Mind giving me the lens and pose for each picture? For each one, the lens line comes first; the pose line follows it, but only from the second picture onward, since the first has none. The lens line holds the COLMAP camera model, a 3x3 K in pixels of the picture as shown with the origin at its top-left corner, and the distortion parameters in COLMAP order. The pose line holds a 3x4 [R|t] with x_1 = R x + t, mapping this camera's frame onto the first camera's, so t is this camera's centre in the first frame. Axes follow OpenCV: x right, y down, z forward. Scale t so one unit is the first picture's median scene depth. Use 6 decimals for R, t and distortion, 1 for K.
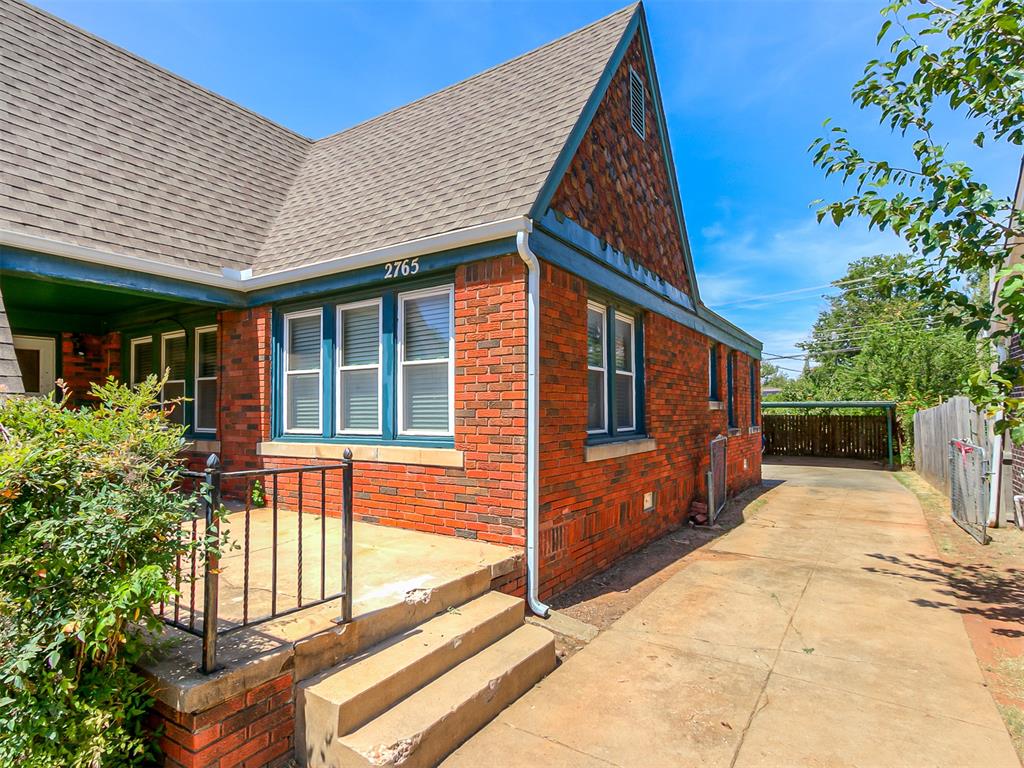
lens RADIAL K [[567.9, 0, 450.9], [0, 567.9, 383.9], [0, 0, 1]] dist [0.010014, 0.012789]
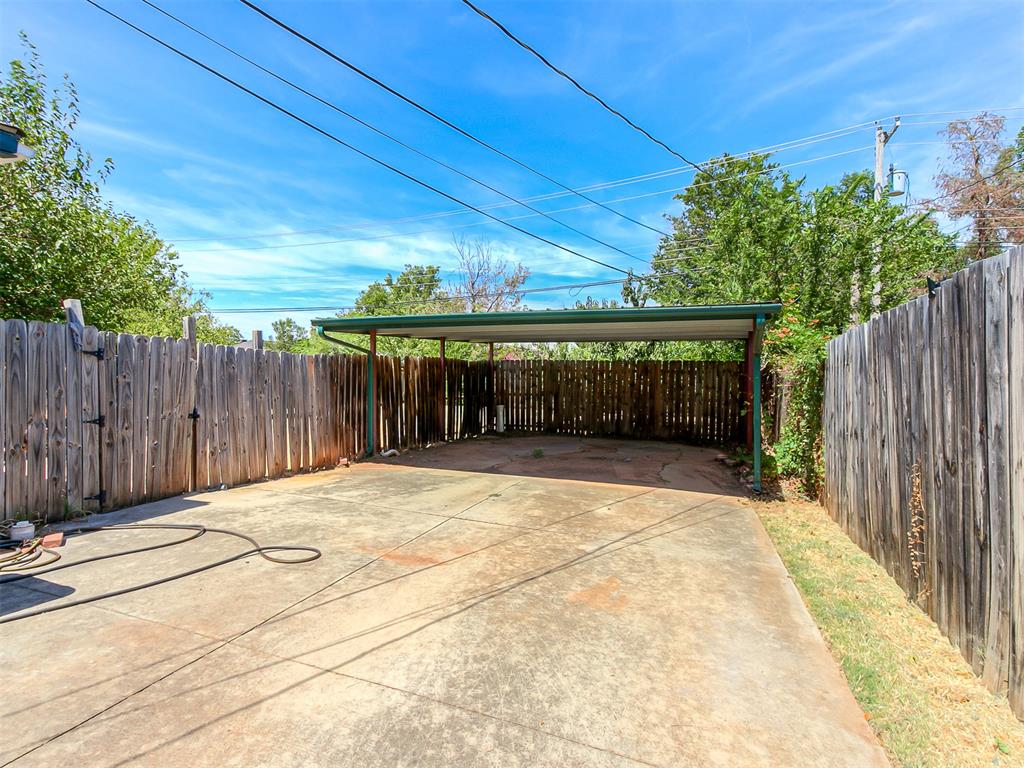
lens RADIAL K [[567.9, 0, 450.9], [0, 567.9, 383.9], [0, 0, 1]] dist [0.010014, 0.012789]
pose [[0.979323, 0.000953, 0.202303, 0.367047], [-0.015135, 0.997531, 0.068570, 0.041685], [-0.201738, -0.070214, 0.976920, 0.504259]]
